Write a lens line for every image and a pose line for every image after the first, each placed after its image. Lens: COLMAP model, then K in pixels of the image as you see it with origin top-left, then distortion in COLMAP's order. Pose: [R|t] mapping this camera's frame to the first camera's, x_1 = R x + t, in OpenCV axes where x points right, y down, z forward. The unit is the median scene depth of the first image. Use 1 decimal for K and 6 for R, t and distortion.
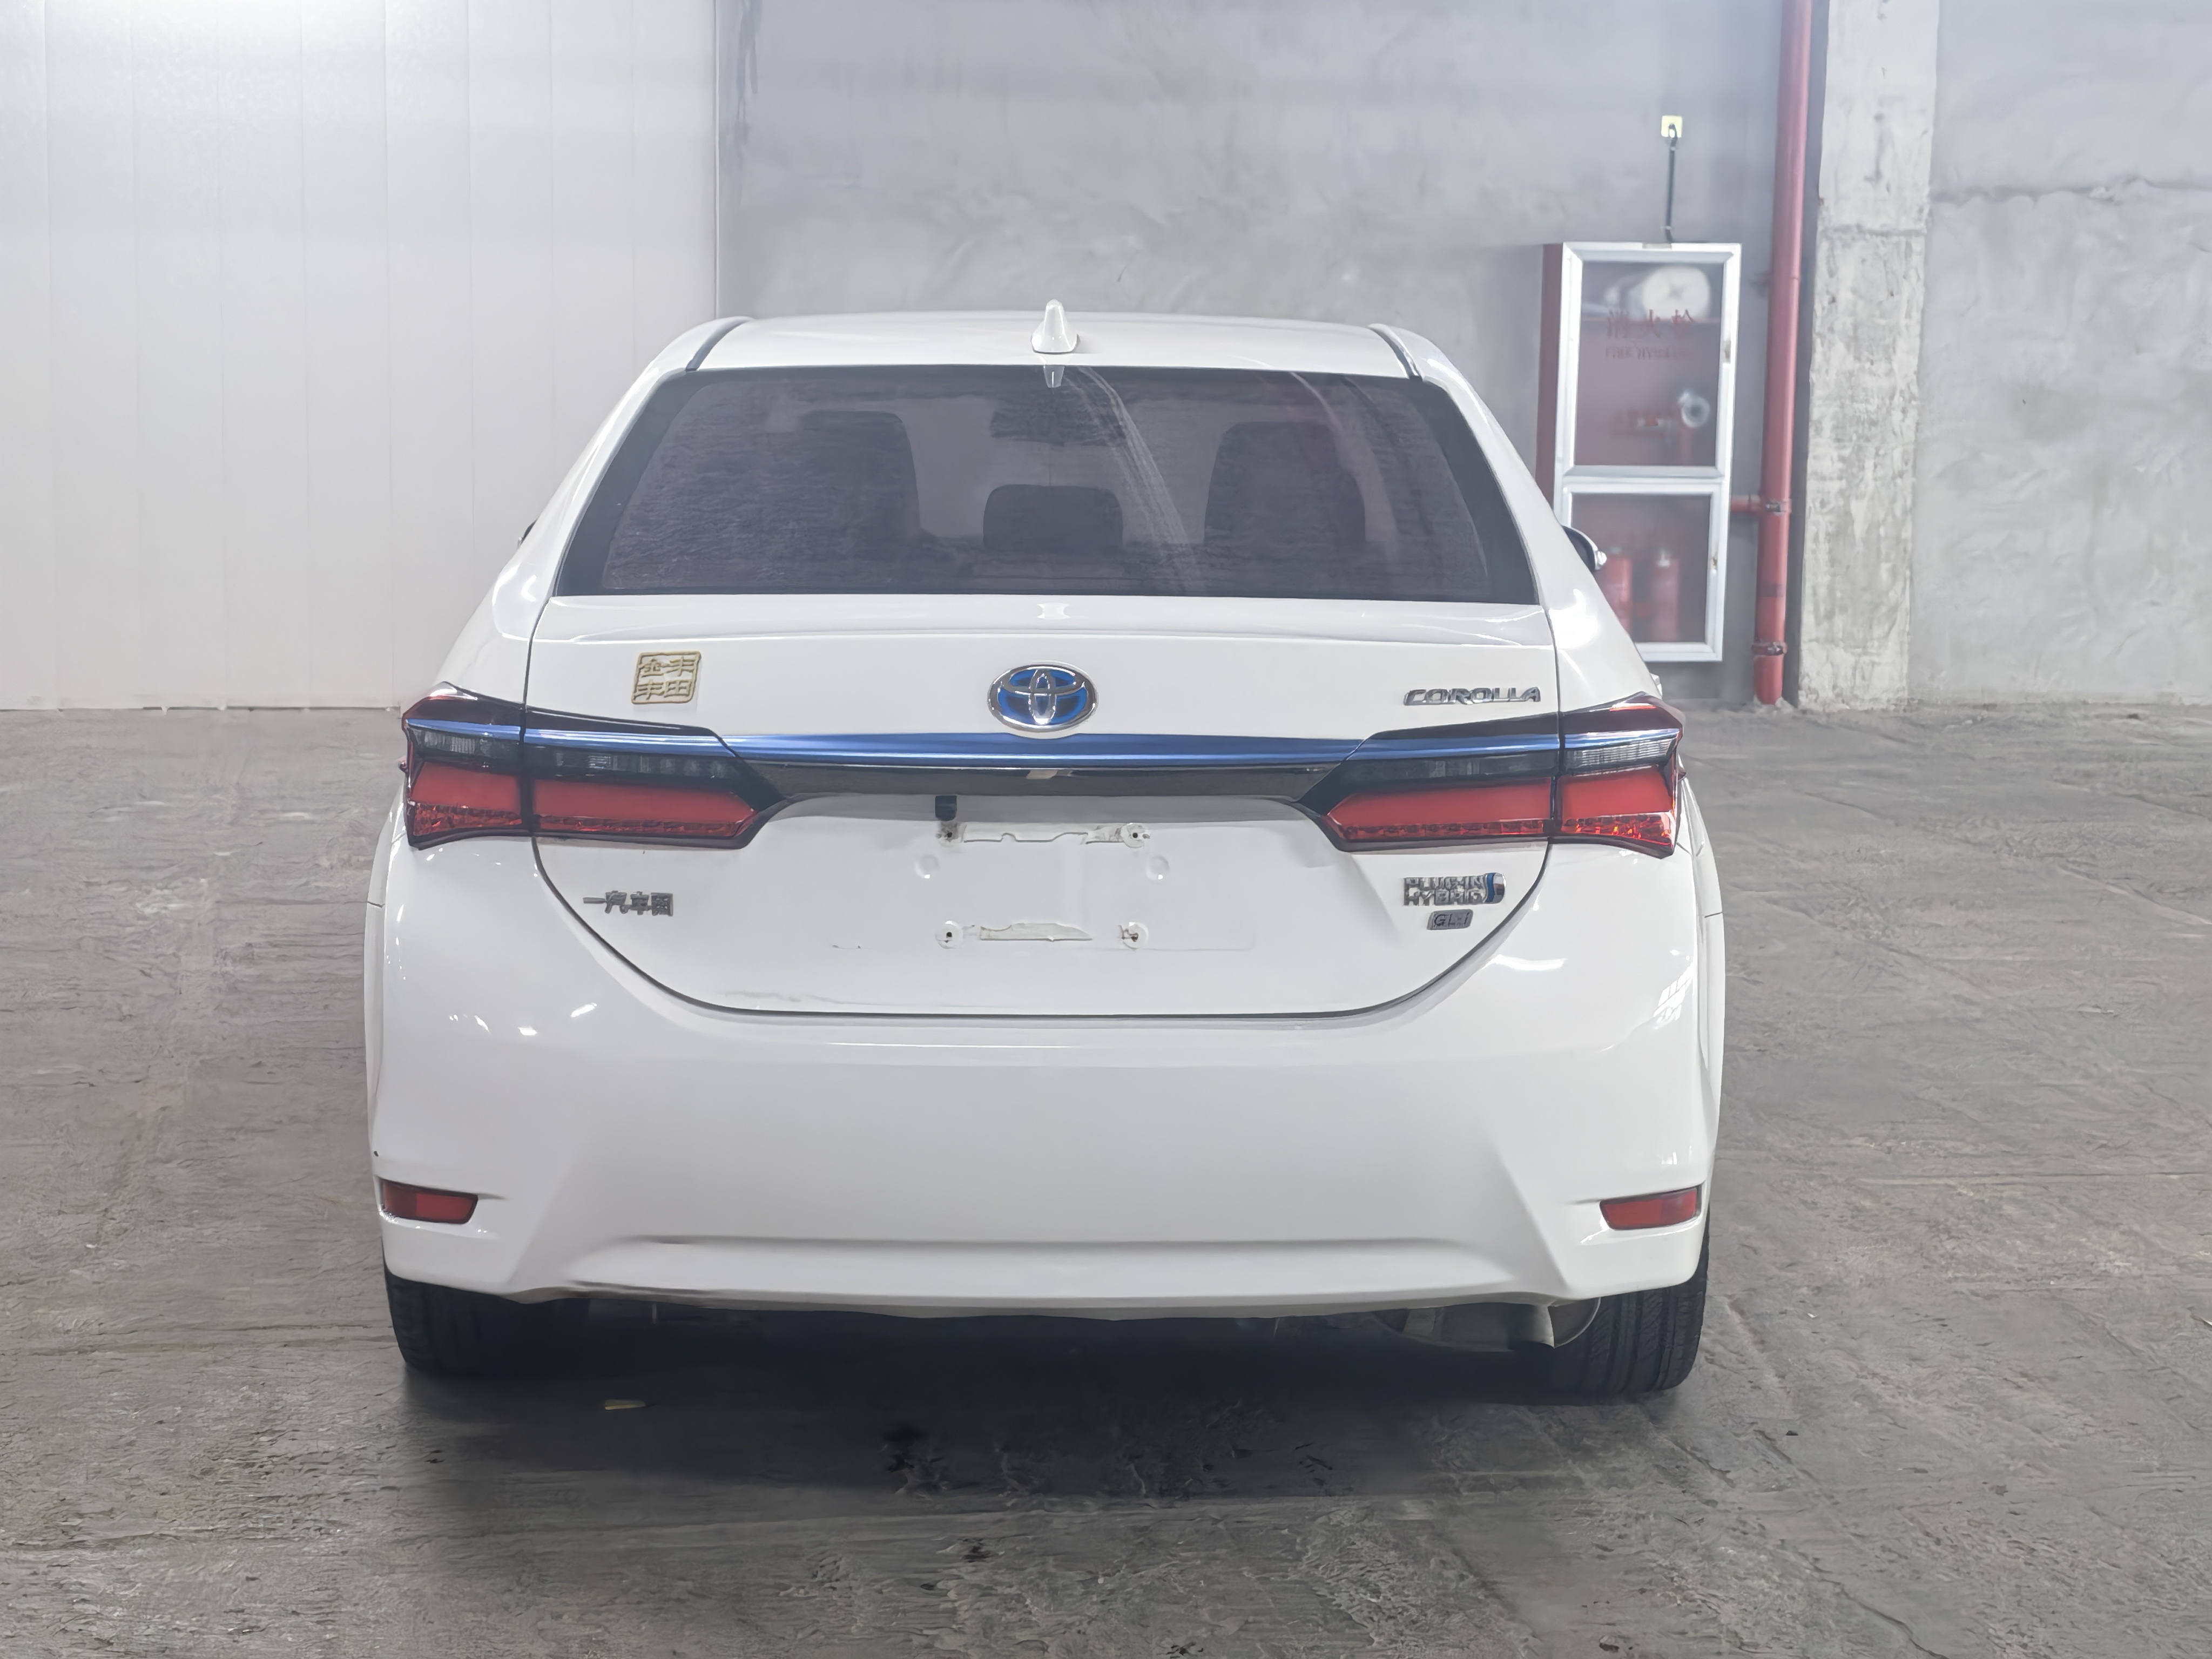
lens RADIAL K [[3796.9, 0, 1106.0], [0, 3796.9, 829.5], [0, 0, 1]] dist [0.018388, -0.074816]
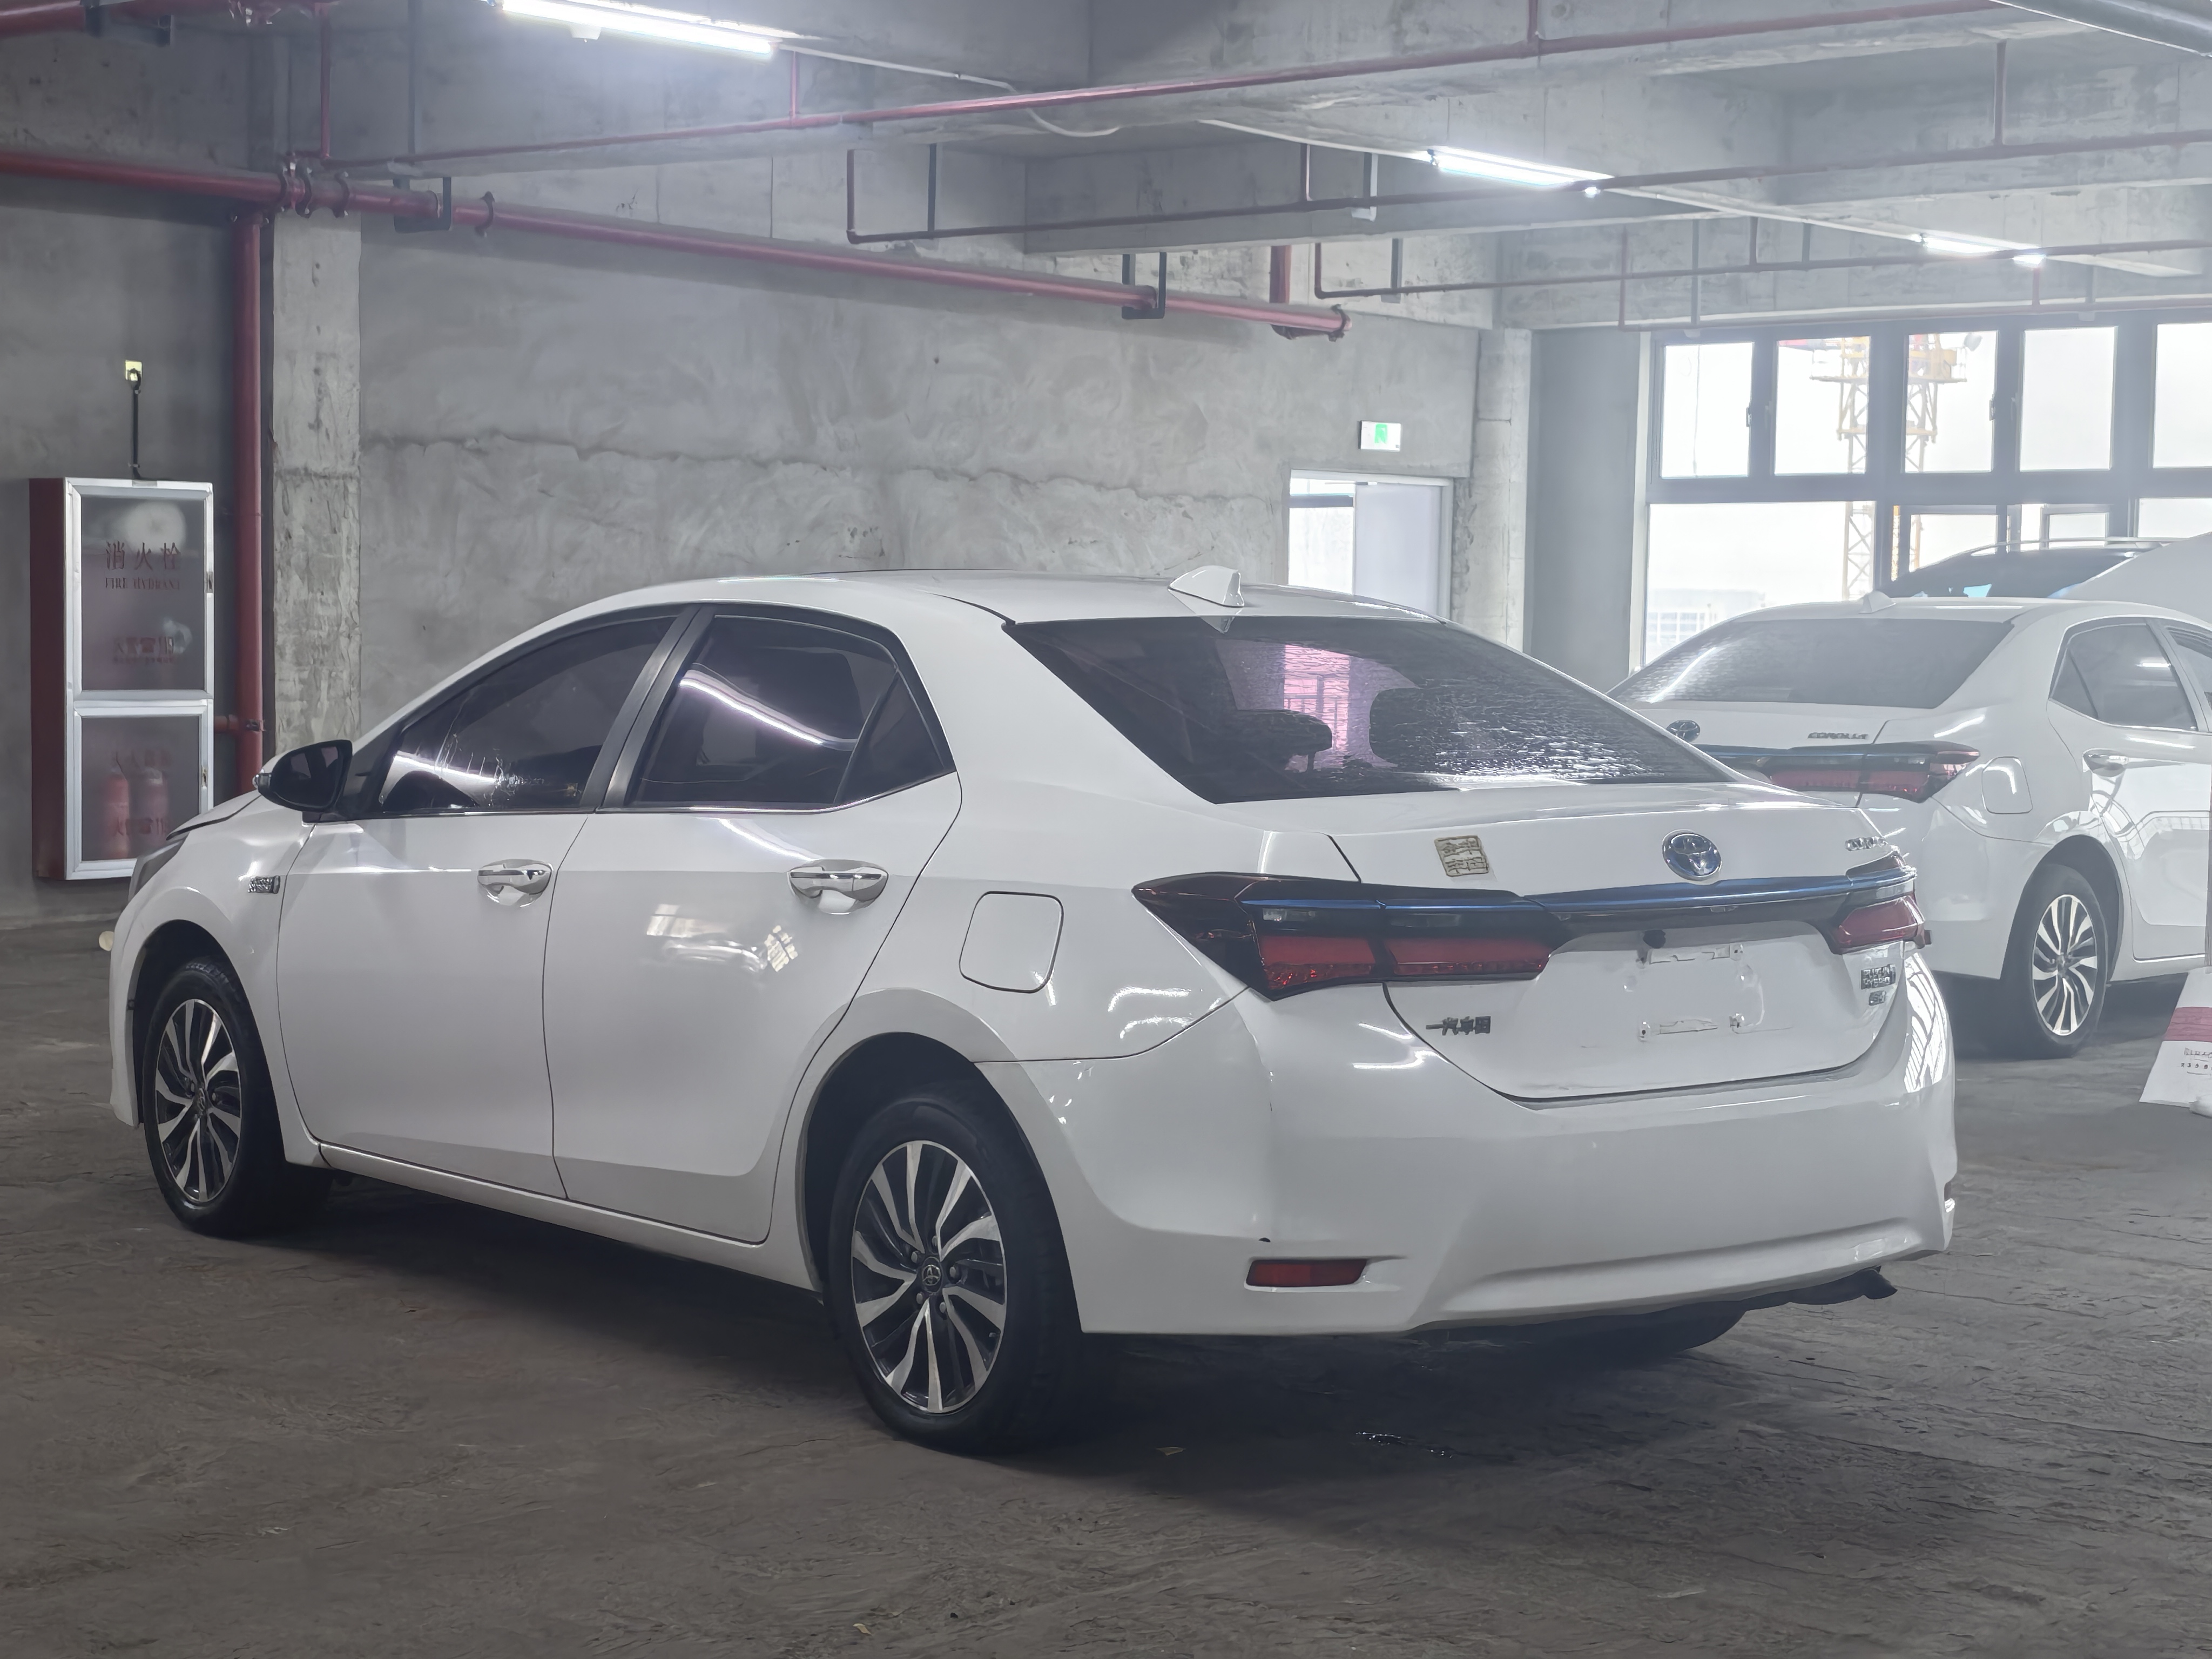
lens RADIAL K [[3796.9, 0, 1106.0], [0, 3796.9, 829.5], [0, 0, 1]] dist [0.018388, -0.074816]
pose [[0.778546, -0.036271, 0.626539, -0.311935], [0.071377, 0.996968, -0.030978, -0.005003], [-0.623516, 0.068838, 0.778774, 0.011846]]
